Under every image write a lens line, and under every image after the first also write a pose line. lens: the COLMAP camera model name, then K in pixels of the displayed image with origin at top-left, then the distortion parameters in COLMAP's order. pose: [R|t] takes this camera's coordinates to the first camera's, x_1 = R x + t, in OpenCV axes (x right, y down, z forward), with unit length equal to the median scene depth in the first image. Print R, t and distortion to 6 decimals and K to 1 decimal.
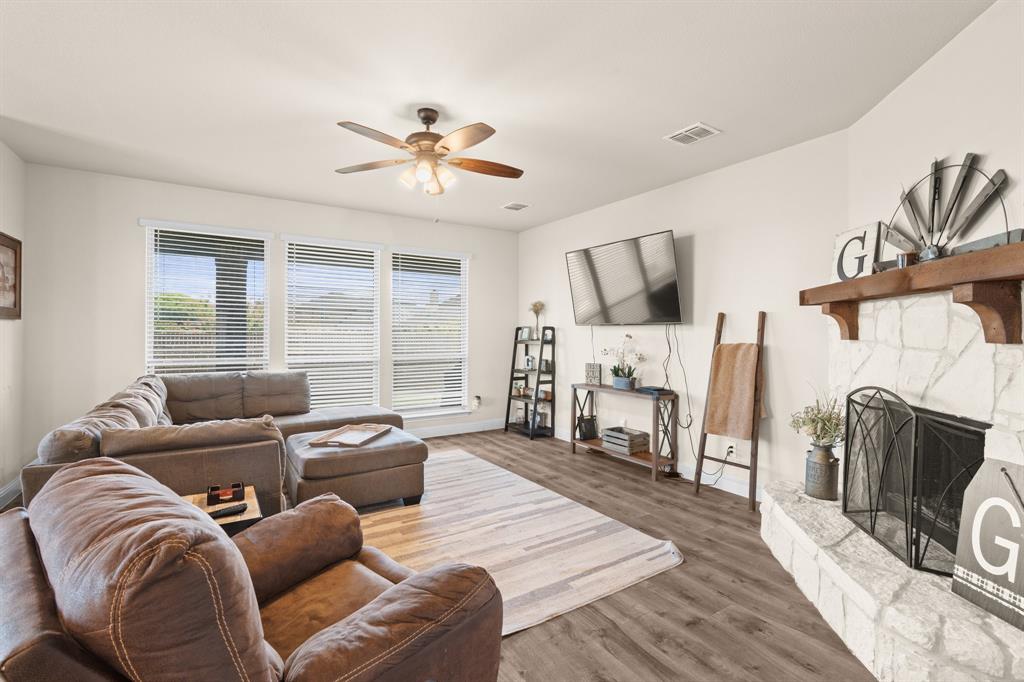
lens RADIAL K [[461.1, 0, 513.7], [0, 461.1, 338.0], [0, 0, 1]] dist [-0.004299, 0.000615]
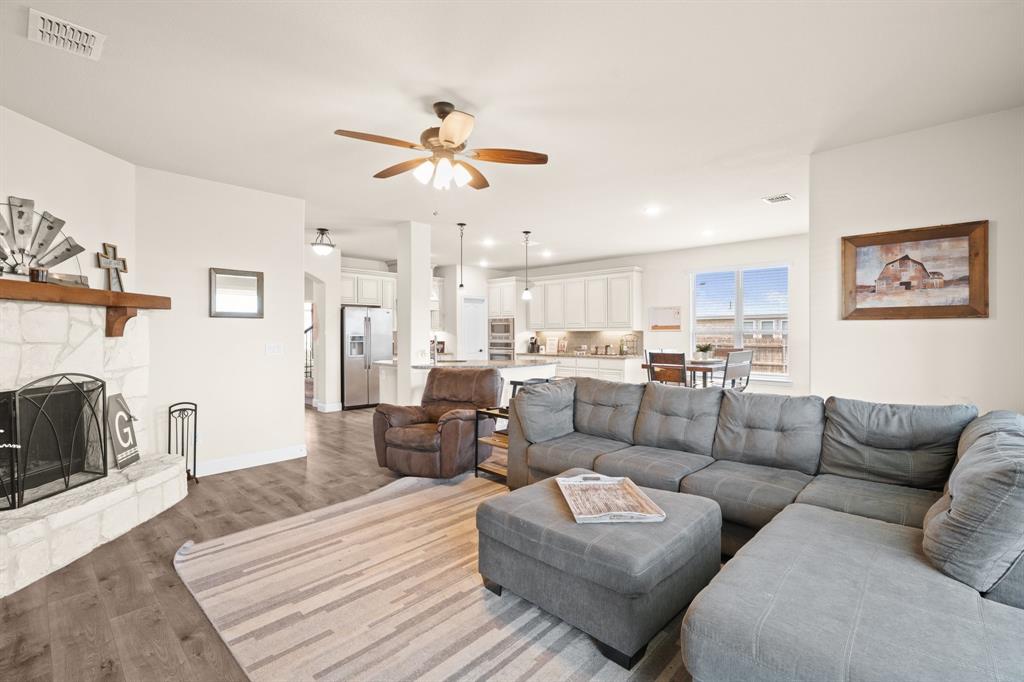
lens RADIAL K [[461.1, 0, 513.7], [0, 461.1, 338.0], [0, 0, 1]] dist [-0.004299, 0.000615]
pose [[-0.972413, -0.001776, -0.233259, -0.121338], [-0.006379, 0.999799, 0.018983, -0.022421], [0.233179, 0.019947, -0.972229, 2.290803]]
